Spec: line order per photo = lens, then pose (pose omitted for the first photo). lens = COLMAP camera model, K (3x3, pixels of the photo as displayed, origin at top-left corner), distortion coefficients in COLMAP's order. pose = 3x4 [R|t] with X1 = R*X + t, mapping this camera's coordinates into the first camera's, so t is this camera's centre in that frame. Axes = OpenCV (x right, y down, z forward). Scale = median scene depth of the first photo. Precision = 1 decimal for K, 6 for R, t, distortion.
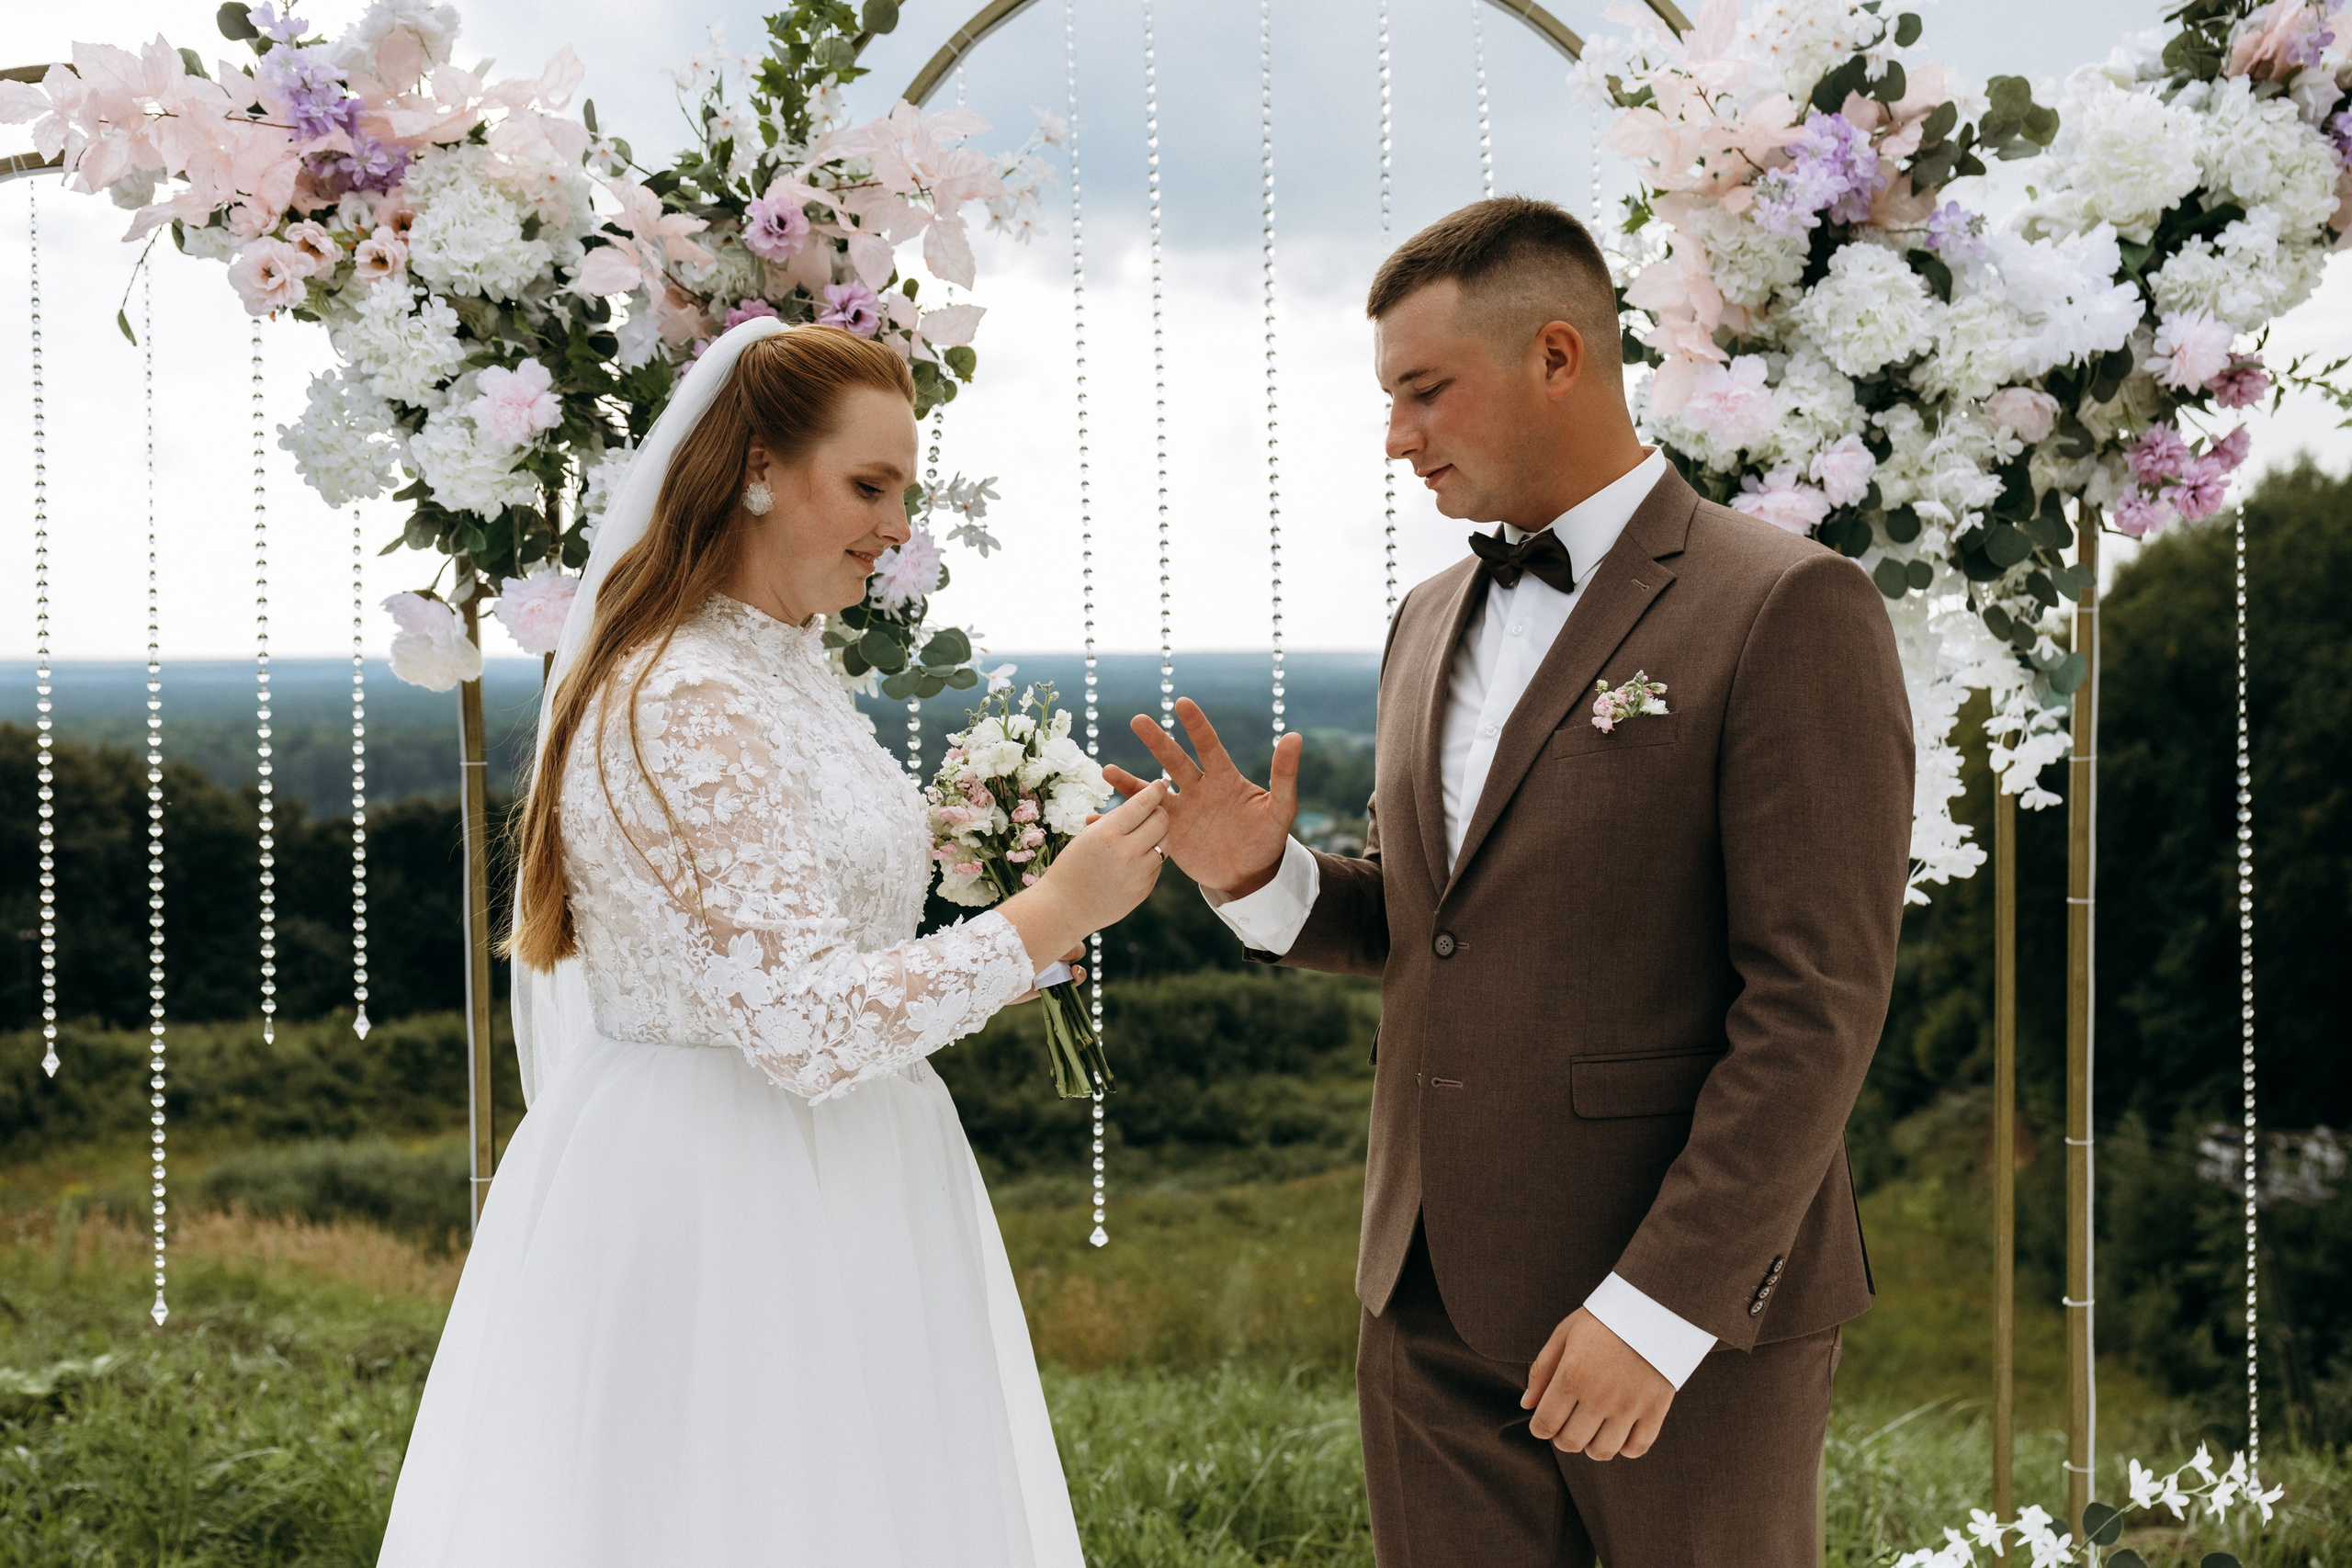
lens RADIAL K [[2570.5, 0, 1176.0], [0, 2570.5, 784.0], [0, 0, 1]] dist [0.033251, -0.113704]
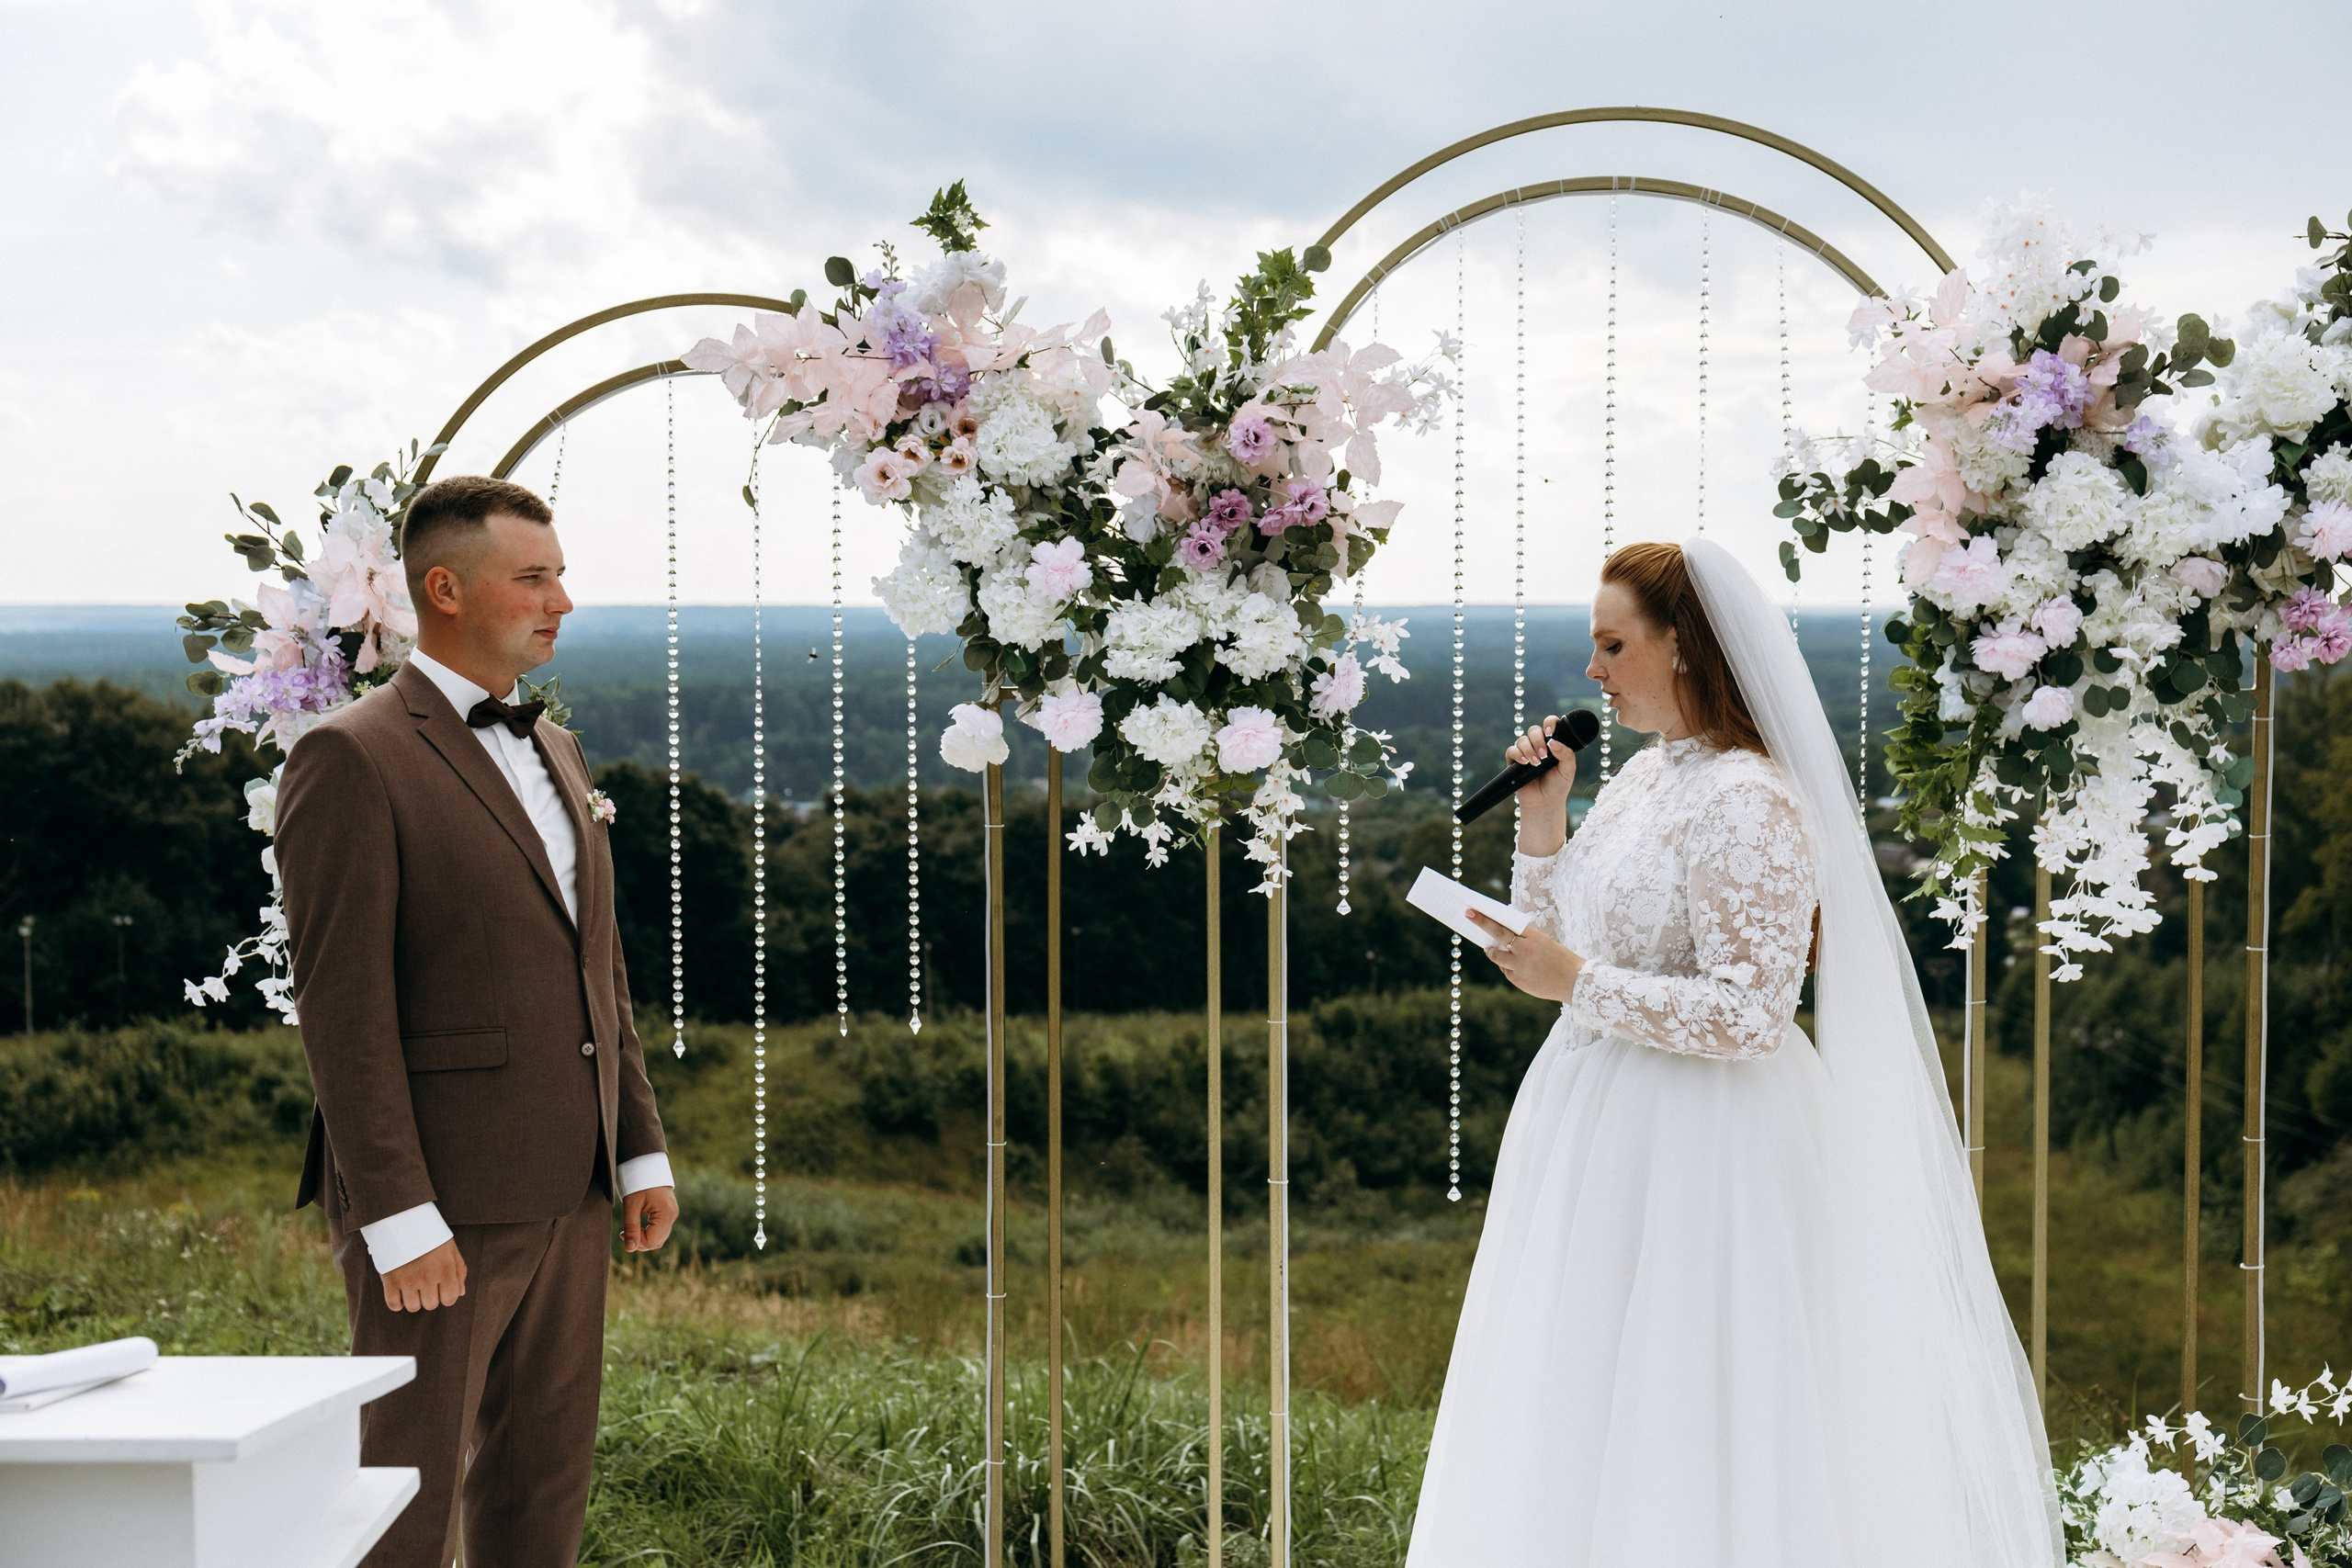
lens RADIAL K [[3030.0, 0, 1184.2], [0, 3030.0, 787.4], [0, 0, 1]] dist [0.089062, -0.397977]
pose [[0.996923, 0.011109, -0.077593, -0.062980], [-0.010426, 0.999903, 0.009191, -0.046446], [0.077688, -0.008354, 0.996943, -0.577948]]
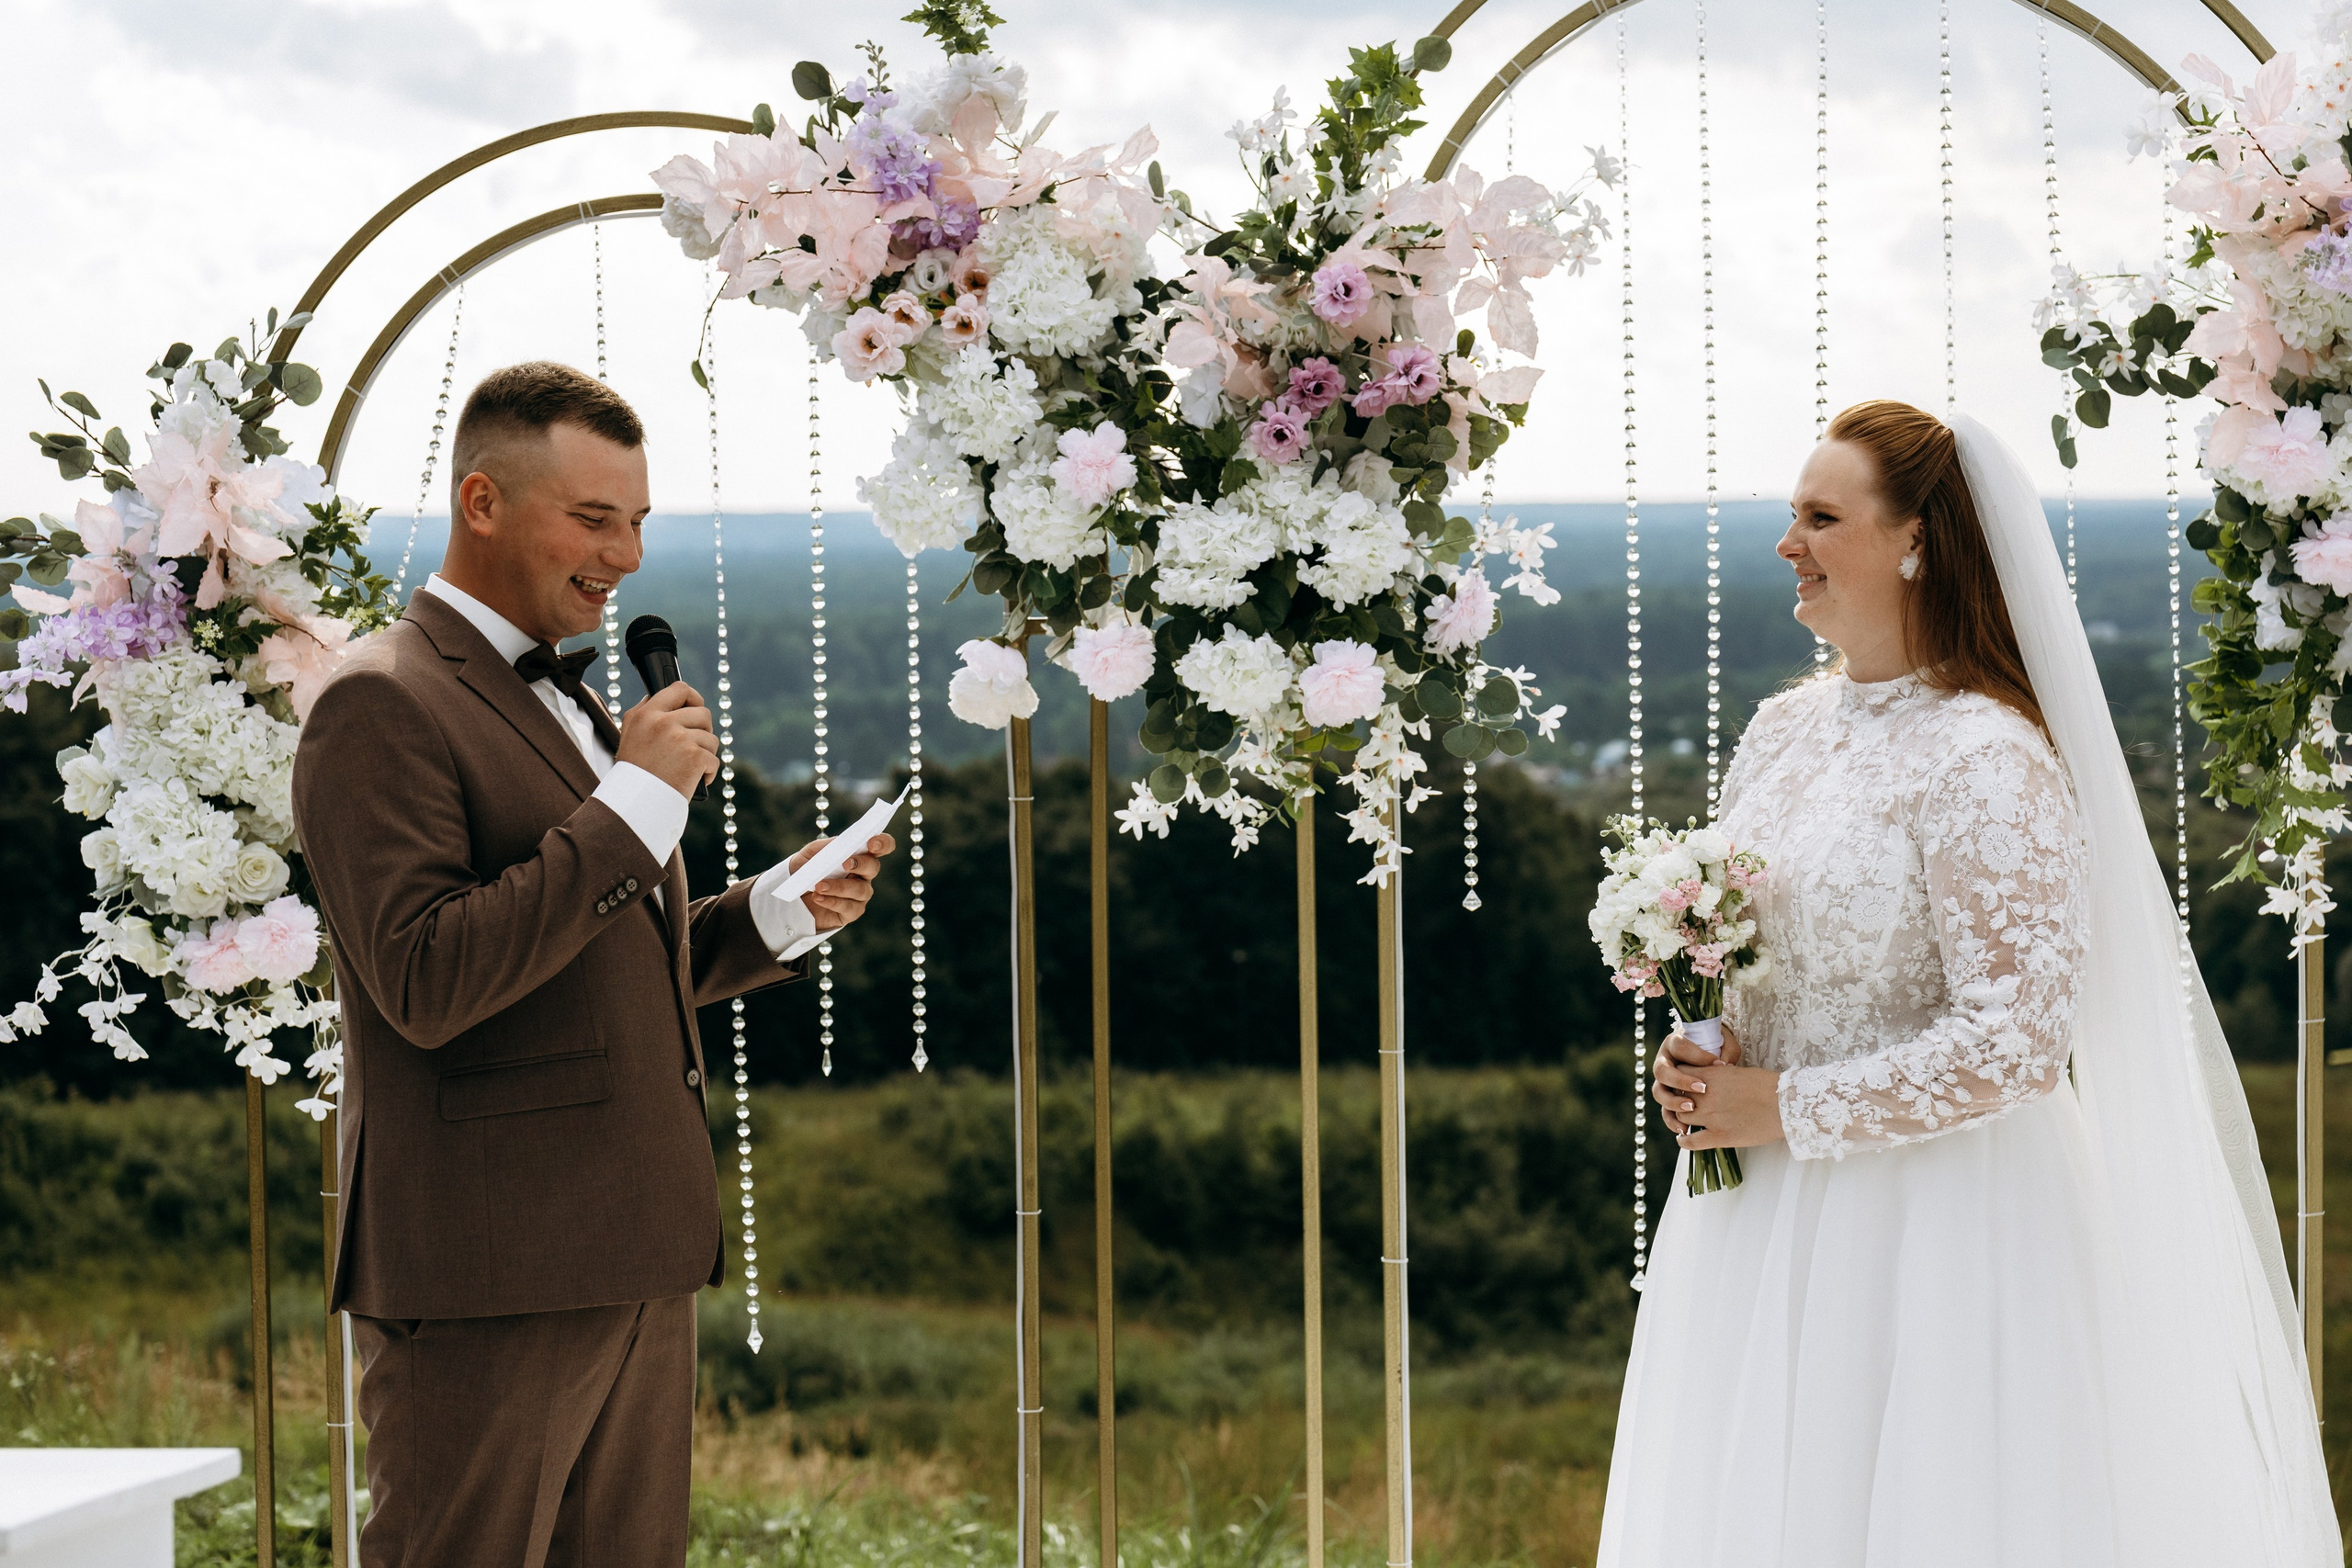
lens RADIAL K [[4196.7, 0, 1182.5], [0, 4196.7, 757.5], [0, 0, 1]] dist [0.128920, -1.092081]
pose [[0.991913, 0.002466, -0.126897, -0.002980], [-0.001274, 0.999954, 0.009477, -0.043310], [0.126914, -0.009239, 0.991871, -0.674521]]
